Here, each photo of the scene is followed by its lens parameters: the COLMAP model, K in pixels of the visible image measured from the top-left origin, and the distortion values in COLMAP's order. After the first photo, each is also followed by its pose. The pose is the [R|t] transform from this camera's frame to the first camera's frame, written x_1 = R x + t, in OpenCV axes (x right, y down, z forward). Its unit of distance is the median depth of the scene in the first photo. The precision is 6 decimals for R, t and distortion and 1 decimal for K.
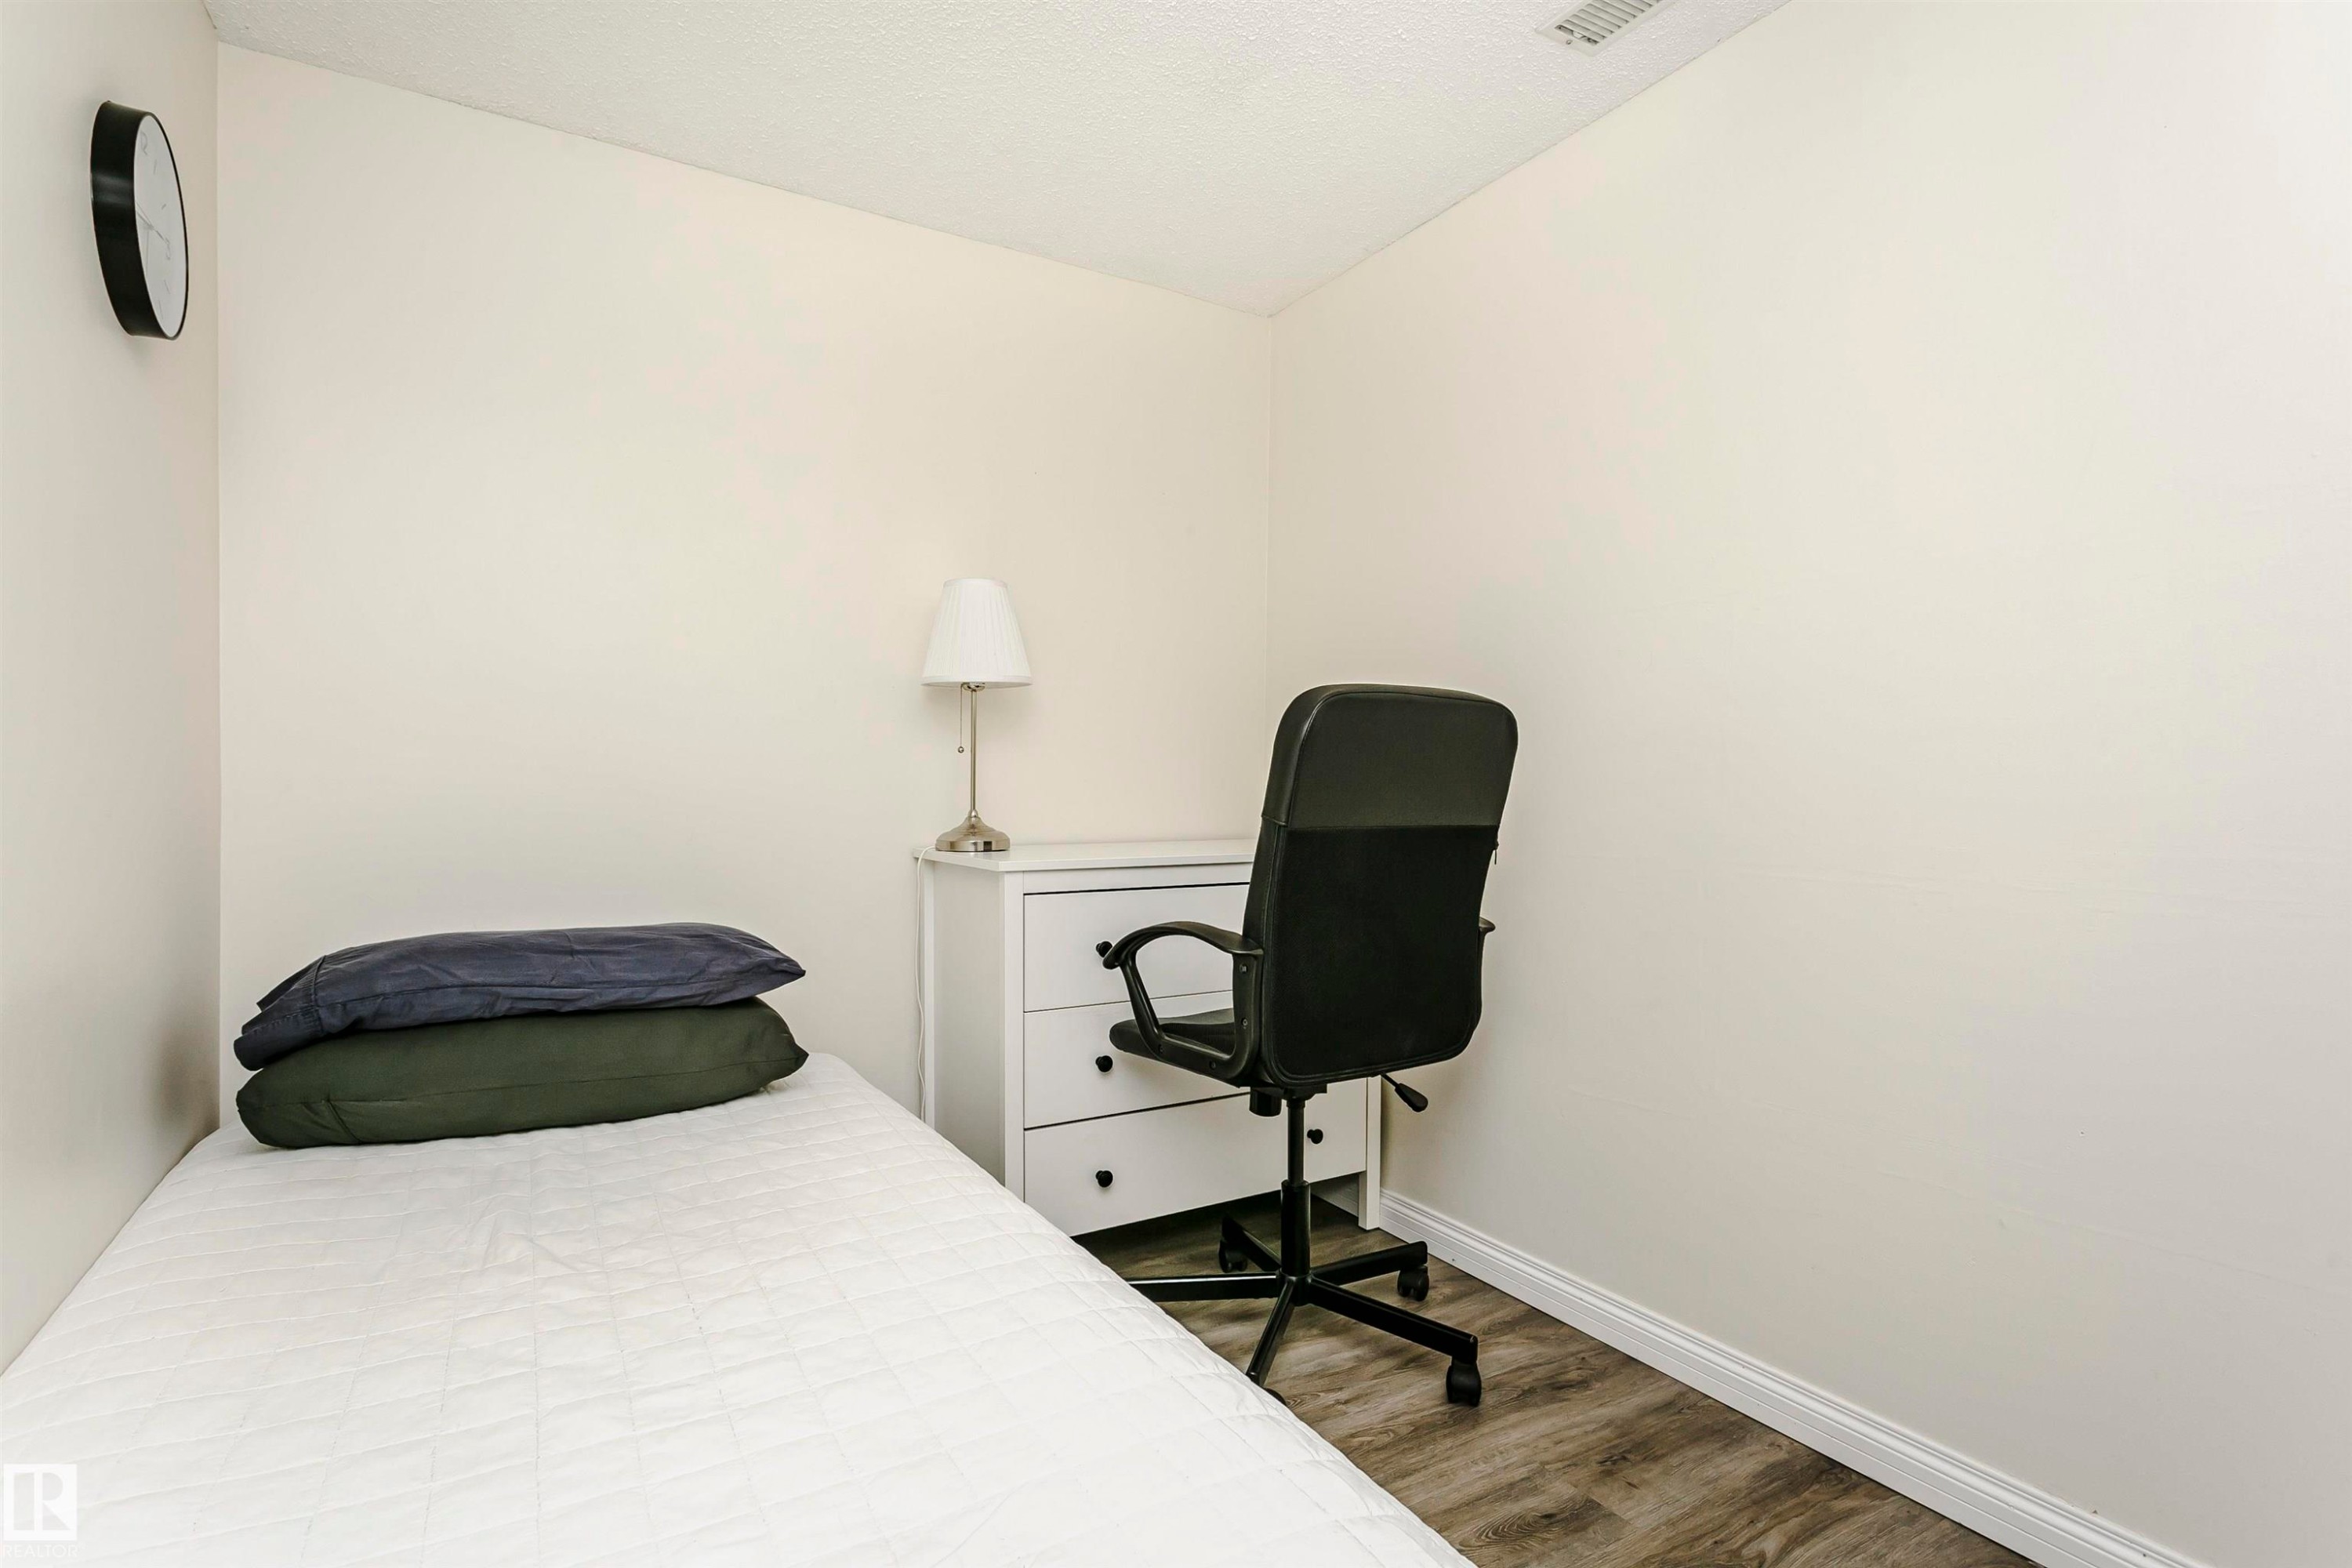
lens RADIAL K [[1137.1, 0, 1176.0], [0, 1137.1, 784.0], [0, 0, 1]] dist [-0.000915, 0.000106]
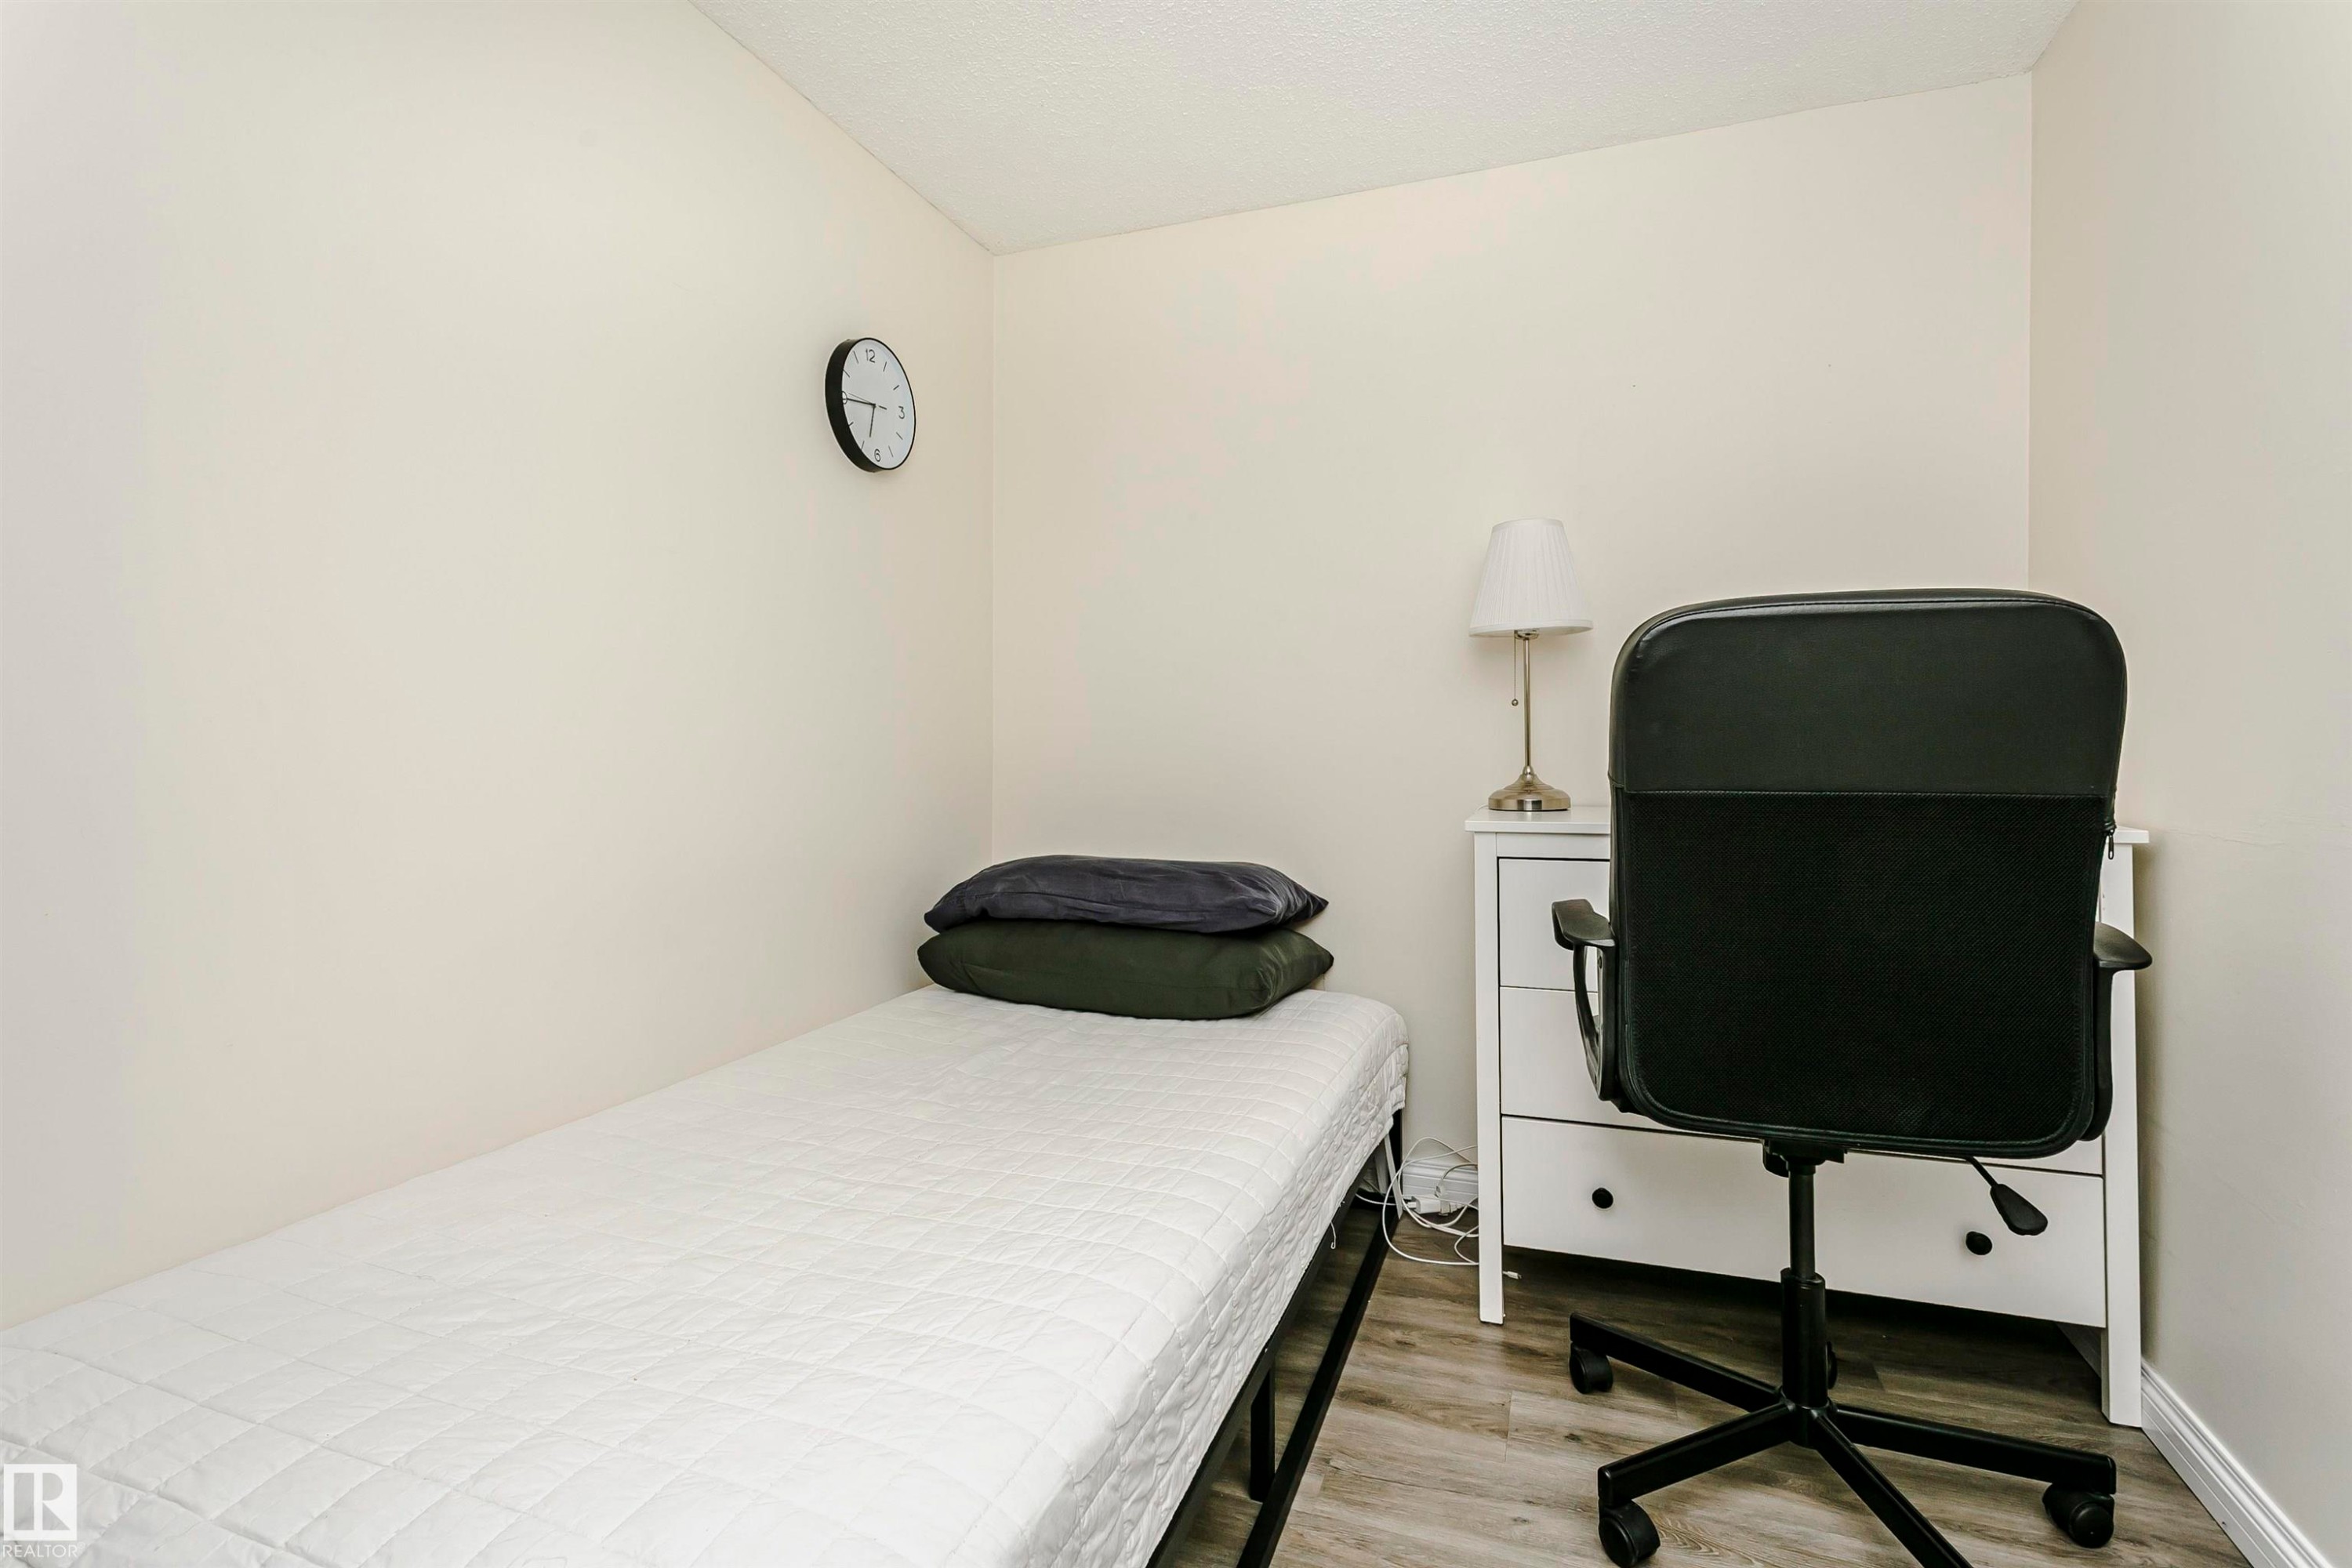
lens RADIAL K [[1146.7, 0, 1168.0], [0, 1146.7, 731.9], [0, 0, 1]] dist [-0.002114, -0.000786]
pose [[0.611931, -0.017193, -0.790724, 0.455924], [0.013424, 0.999845, -0.011351, 0.001308], [0.790797, -0.003669, 0.612067, 0.230368]]
